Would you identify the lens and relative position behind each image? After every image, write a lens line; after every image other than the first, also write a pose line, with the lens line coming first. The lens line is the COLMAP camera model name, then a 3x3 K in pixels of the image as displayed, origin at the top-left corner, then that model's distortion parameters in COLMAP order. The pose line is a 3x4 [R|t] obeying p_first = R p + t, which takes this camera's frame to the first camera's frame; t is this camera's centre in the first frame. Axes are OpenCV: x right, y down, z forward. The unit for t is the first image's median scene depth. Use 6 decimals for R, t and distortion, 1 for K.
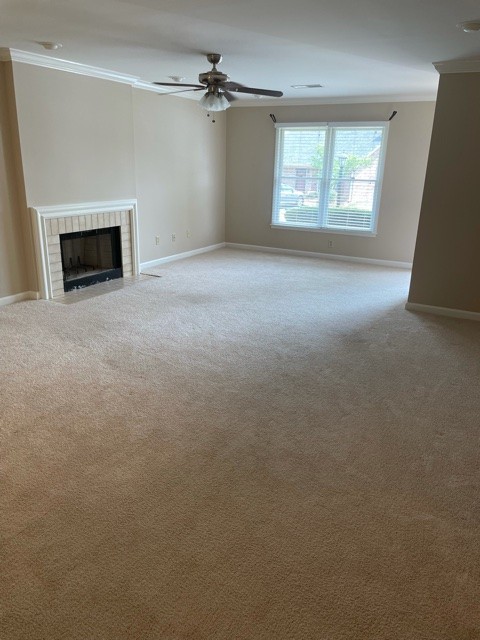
lens RADIAL K [[488.5, 0, 240.0], [0, 488.5, 320.0], [0, 0, 1]] dist [0.063154, -0.010036]
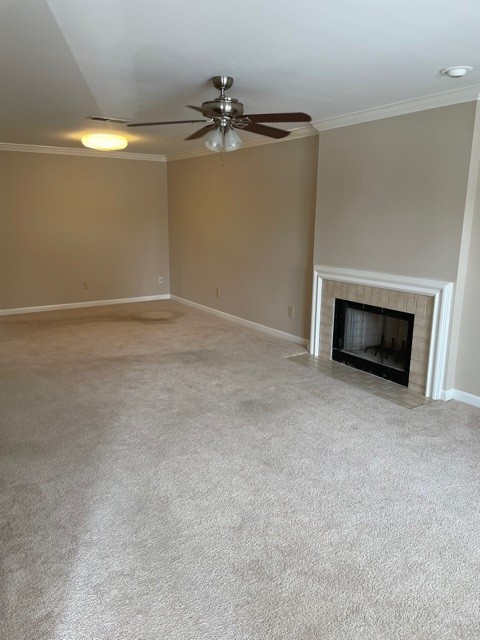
lens RADIAL K [[488.5, 0, 240.0], [0, 488.5, 320.0], [0, 0, 1]] dist [0.063154, -0.010036]
pose [[-0.463590, 0.164015, -0.870737, 0.482133], [-0.294618, 0.898269, 0.326058, -0.352134], [0.835635, 0.407692, -0.368106, 1.105784]]
